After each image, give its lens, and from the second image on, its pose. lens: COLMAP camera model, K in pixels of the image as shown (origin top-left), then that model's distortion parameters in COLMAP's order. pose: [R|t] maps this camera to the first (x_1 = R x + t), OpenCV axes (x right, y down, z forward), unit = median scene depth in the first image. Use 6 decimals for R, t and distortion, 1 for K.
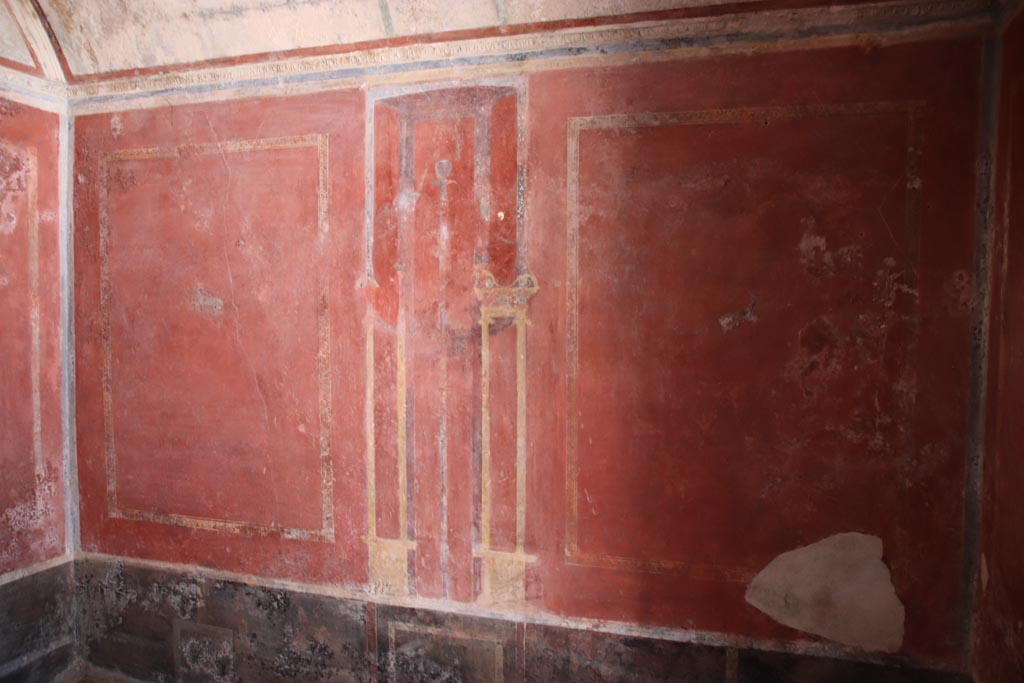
lens RADIAL K [[843.3, 0, 514.5], [0, 843.3, 345.2], [0, 0, 1]] dist [-0.130473, 0.117594]
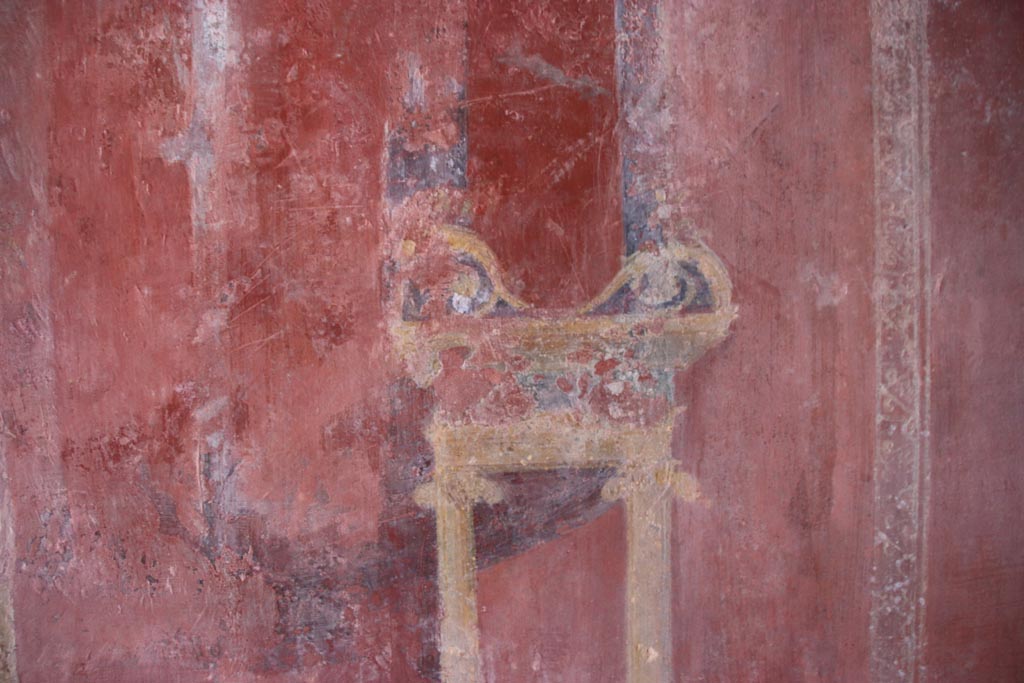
lens RADIAL K [[843.3, 0, 510.2], [0, 843.3, 341.5], [0, 0, 1]] dist [-0.130473, 0.117594]
pose [[0.971877, -0.009038, -0.235317, 0.028616], [0.002967, 0.999654, -0.026142, -0.070250], [0.235471, 0.024709, 0.971567, 0.987381]]
